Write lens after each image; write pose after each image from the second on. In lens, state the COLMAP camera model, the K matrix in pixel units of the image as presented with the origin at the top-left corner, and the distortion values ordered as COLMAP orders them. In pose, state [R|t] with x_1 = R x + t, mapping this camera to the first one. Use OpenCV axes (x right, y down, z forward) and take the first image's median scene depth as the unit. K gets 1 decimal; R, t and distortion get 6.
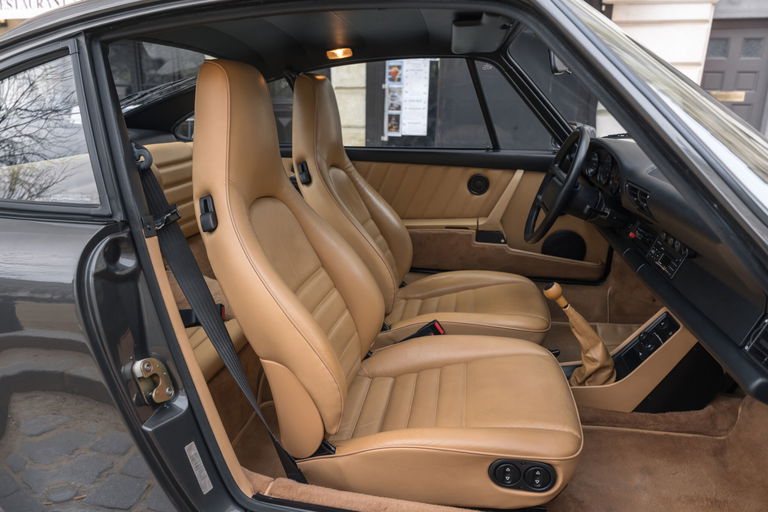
lens RADIAL K [[547.7, 0, 372.8], [0, 547.7, 258.6], [0, 0, 1]] dist [-0.007097, -0.000222]
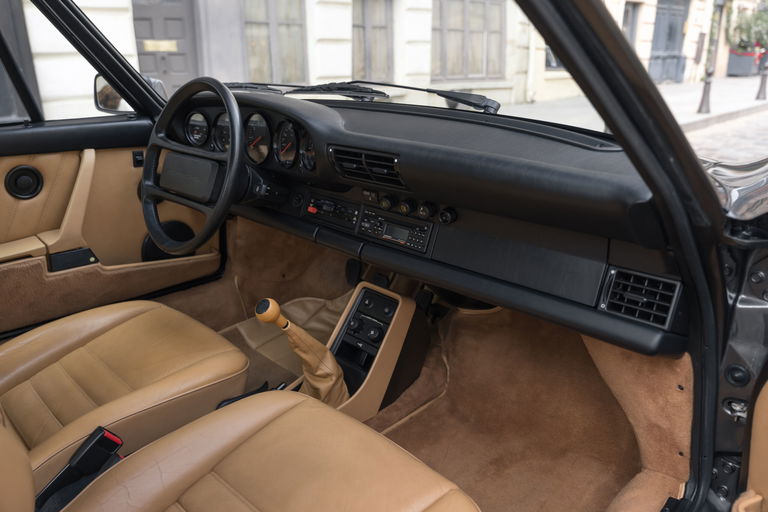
lens RADIAL K [[596.9, 0, 378.1], [0, 596.9, 253.7], [0, 0, 1]] dist [0.024129, -0.031102]
pose [[0.580548, -0.273352, 0.766970, -0.159902], [0.240426, 0.957511, 0.159275, -0.098993], [-0.777920, 0.091933, 0.621602, 0.391631]]
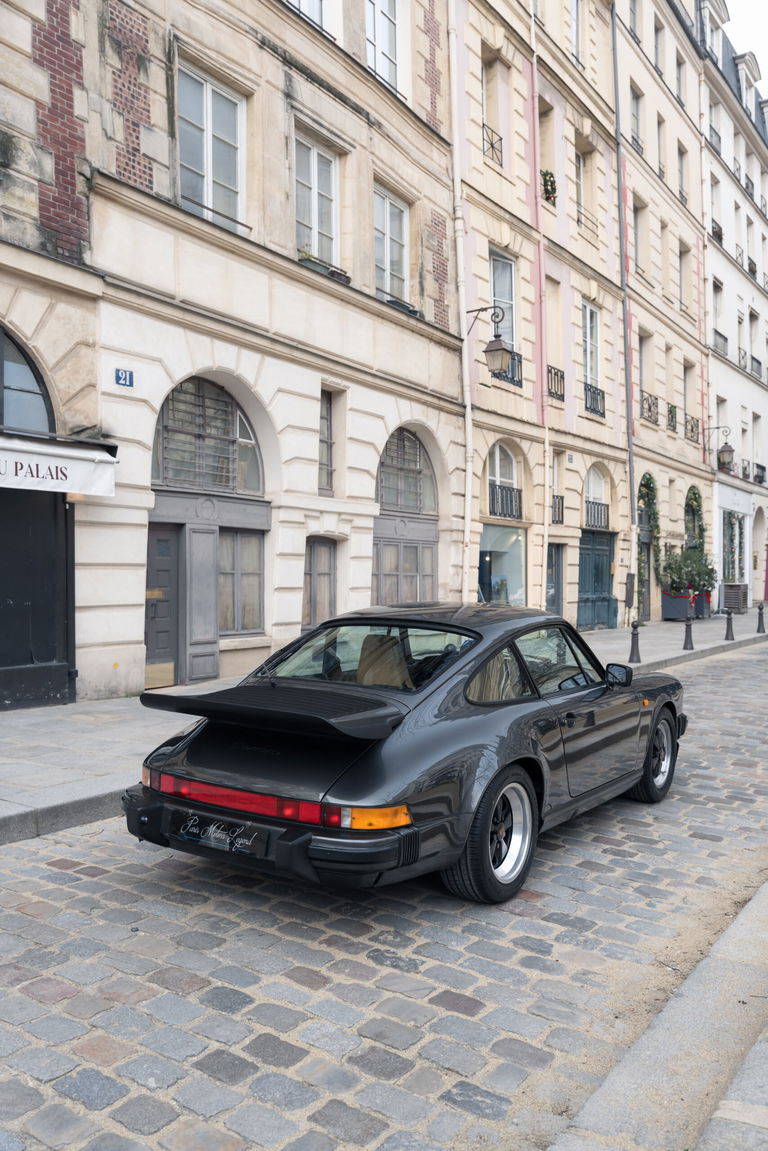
lens RADIAL K [[957.6, 0, 397.6], [0, 957.6, 612.0], [0, 0, 1]] dist [-0.009169, -0.000963]
pose [[0.384140, -0.043291, 0.922260, -3.483486], [0.239580, 0.969358, -0.054288, -0.268819], [-0.891649, 0.241809, 0.382740, -0.290760]]
